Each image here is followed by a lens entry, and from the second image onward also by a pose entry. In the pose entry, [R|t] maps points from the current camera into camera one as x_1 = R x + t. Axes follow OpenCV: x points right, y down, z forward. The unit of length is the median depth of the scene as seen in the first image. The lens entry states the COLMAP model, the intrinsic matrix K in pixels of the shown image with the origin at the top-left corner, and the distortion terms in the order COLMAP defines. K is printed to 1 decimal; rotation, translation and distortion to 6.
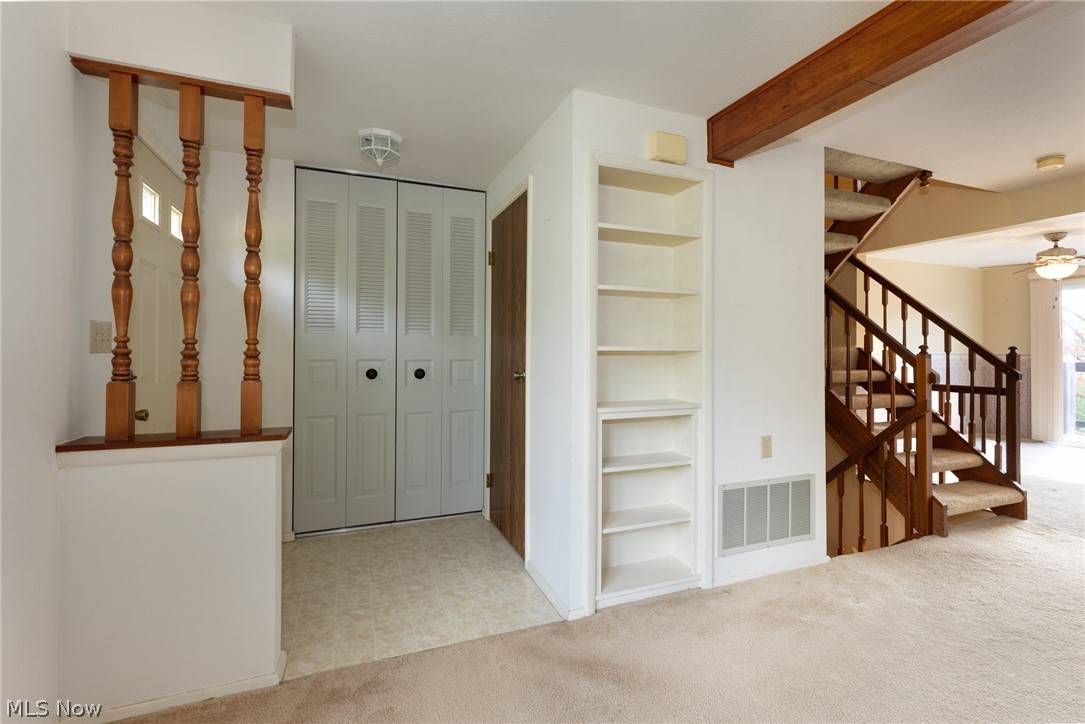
lens RADIAL K [[498.6, 0, 554.3], [0, 498.6, 345.2], [0, 0, 1]] dist [0.003729, 0.000301]
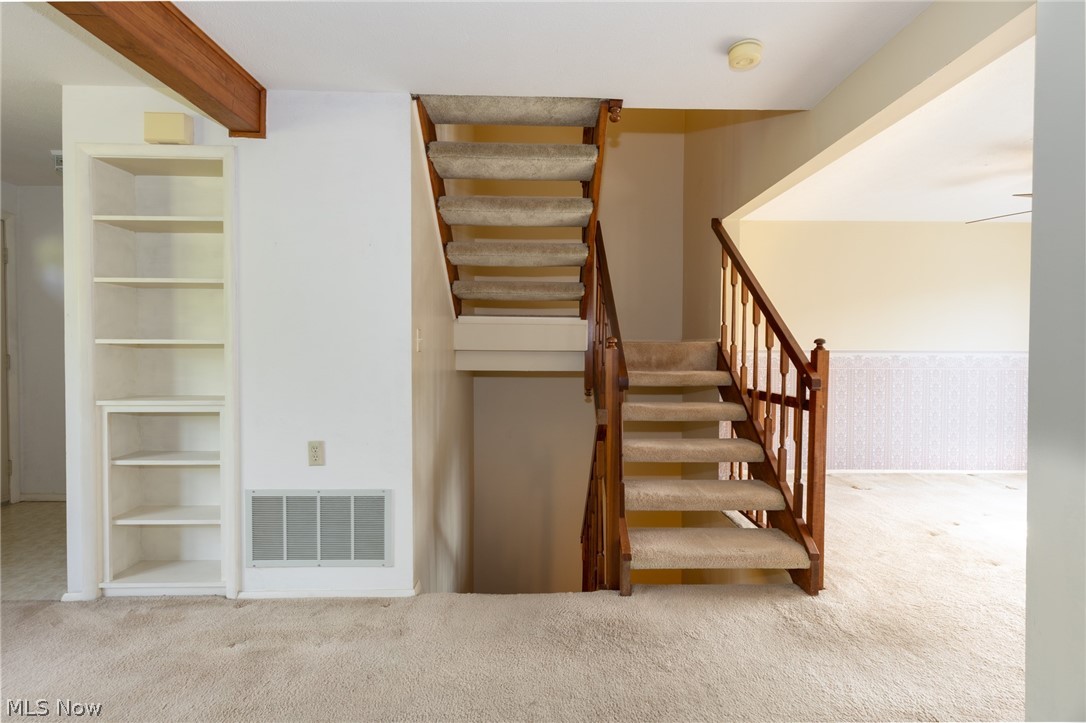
lens RADIAL K [[487.7, 0, 551.3], [0, 487.7, 355.9], [0, 0, 1]] dist [0.002322, 0.000221]
pose [[0.932316, 0.006285, -0.361591, 1.057622], [0.003130, 0.999671, 0.025447, 0.010903], [0.361632, -0.024856, 0.931990, 0.332850]]
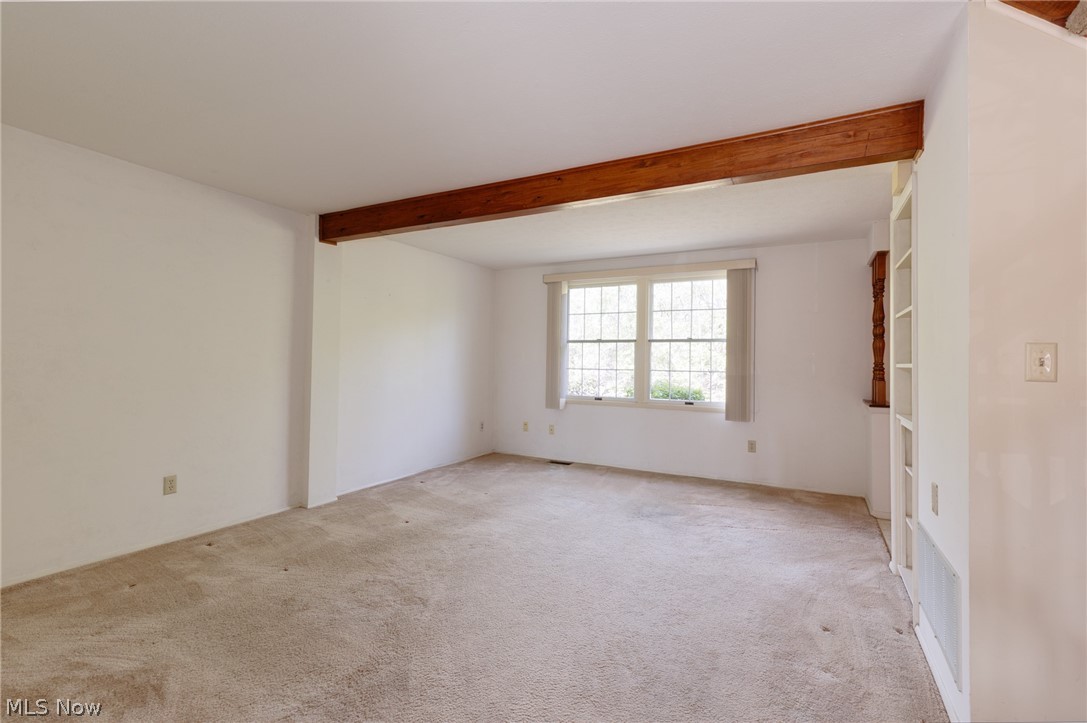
lens RADIAL K [[488.2, 0, 551.9], [0, 488.2, 355.9], [0, 0, 1]] dist [0.002322, 0.000221]
pose [[-0.771025, -0.022059, -0.636423, 1.247264], [-0.011911, 0.999725, -0.020221, 0.013366], [0.636694, -0.008010, -0.771075, 1.129390]]
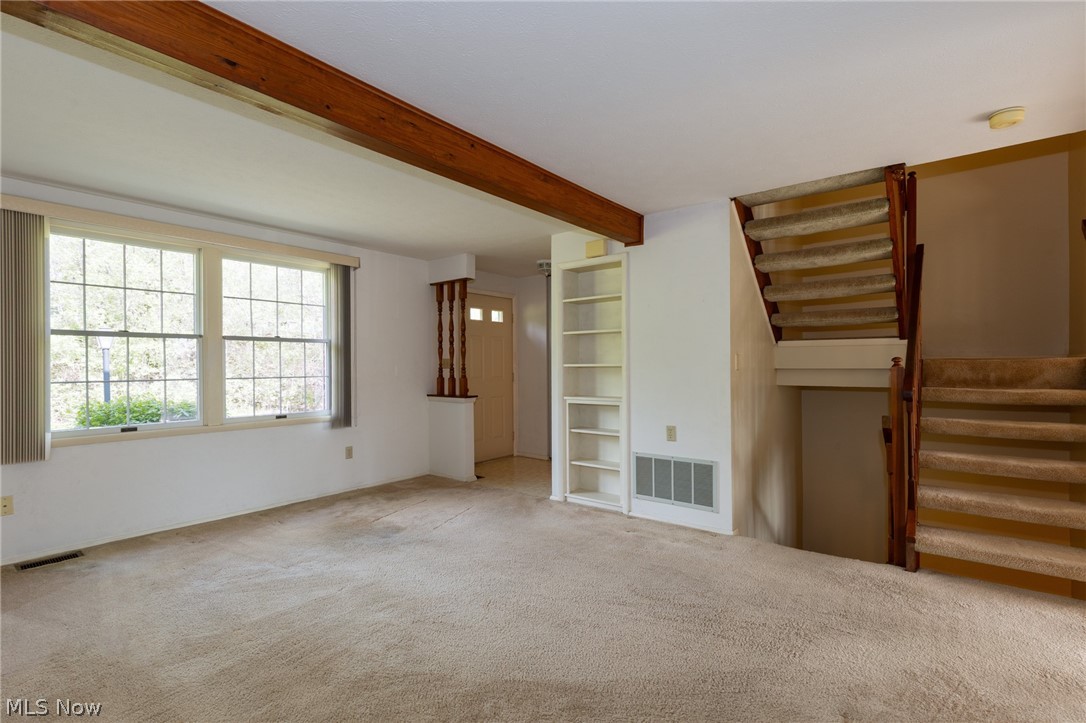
lens RADIAL K [[506.8, 0, 541.2], [0, 506.8, 368.9], [0, 0, 1]] dist [0.004305, 0.000203]
pose [[0.476531, -0.002837, -0.879153, 1.427360], [0.016740, 0.999843, 0.005847, 0.005804], [0.878998, -0.017503, 0.476504, -0.004510]]
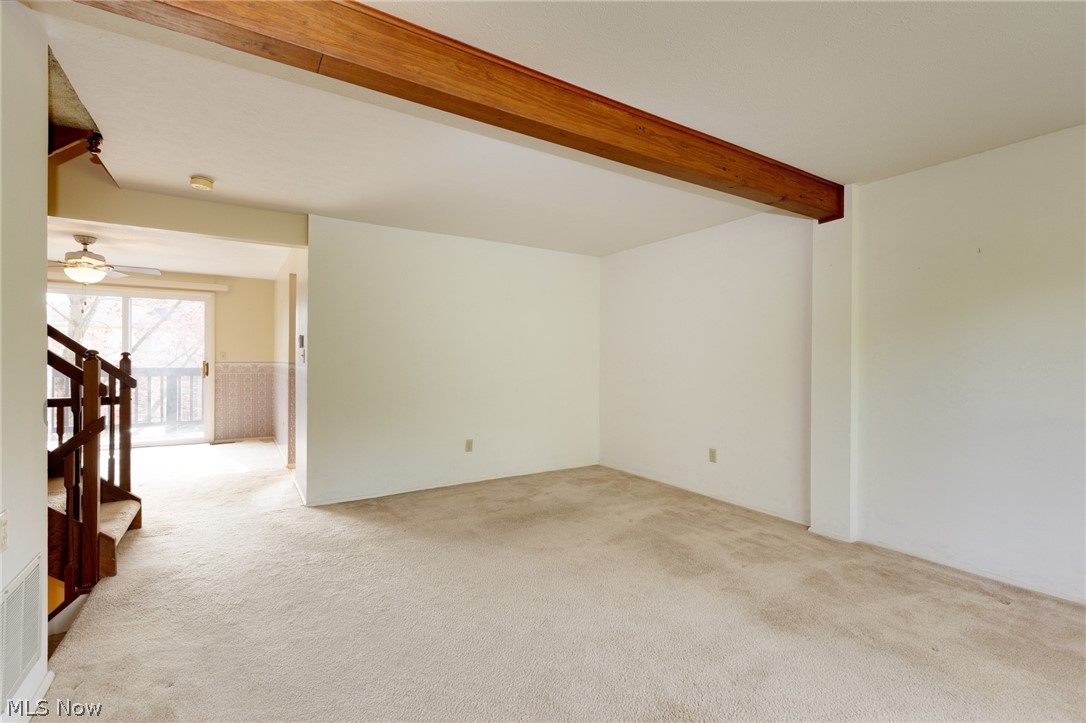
lens RADIAL K [[497.9, 0, 546.7], [0, 497.9, 358.9], [0, 0, 1]] dist [0.013406, 0.000277]
pose [[-0.168634, -0.003875, 0.985671, -0.214740], [-0.013301, 0.999910, 0.001656, 0.004353], [-0.985589, -0.012831, -0.168670, 0.477278]]
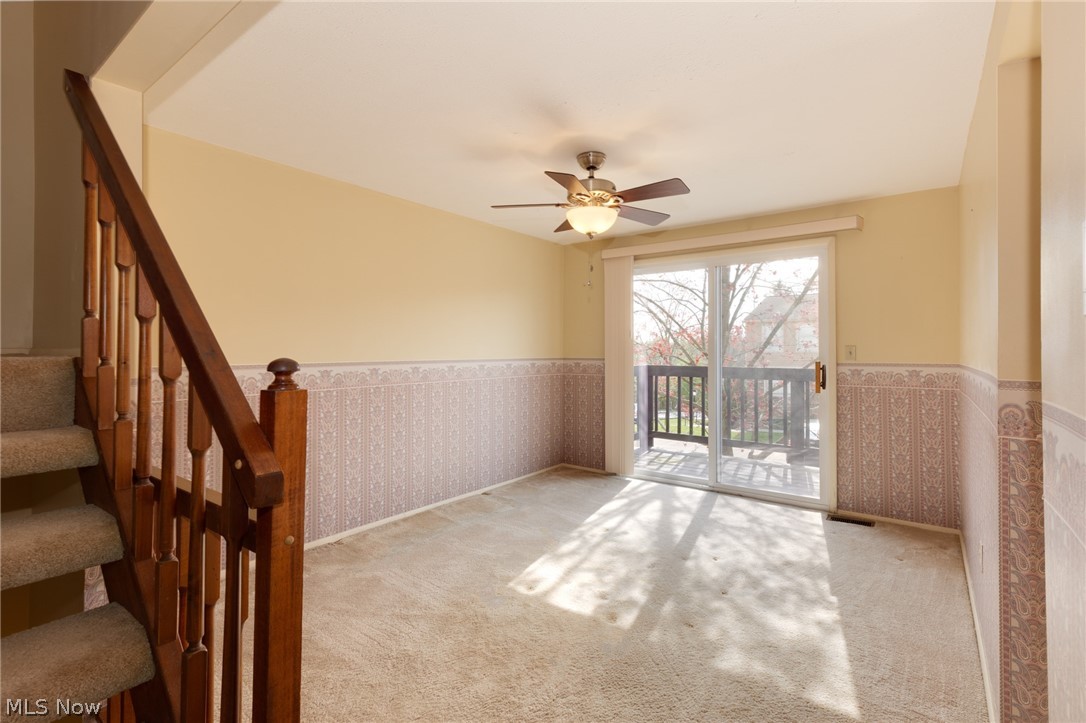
lens RADIAL K [[499.1, 0, 554.8], [0, 499.1, 344.7], [0, 0, 1]] dist [0.003729, 0.000301]
pose [[0.858787, -0.000076, 0.512333, 1.170521], [0.000016, 1.000000, 0.000122, -0.006061], [-0.512333, -0.000096, 0.858787, 0.913636]]
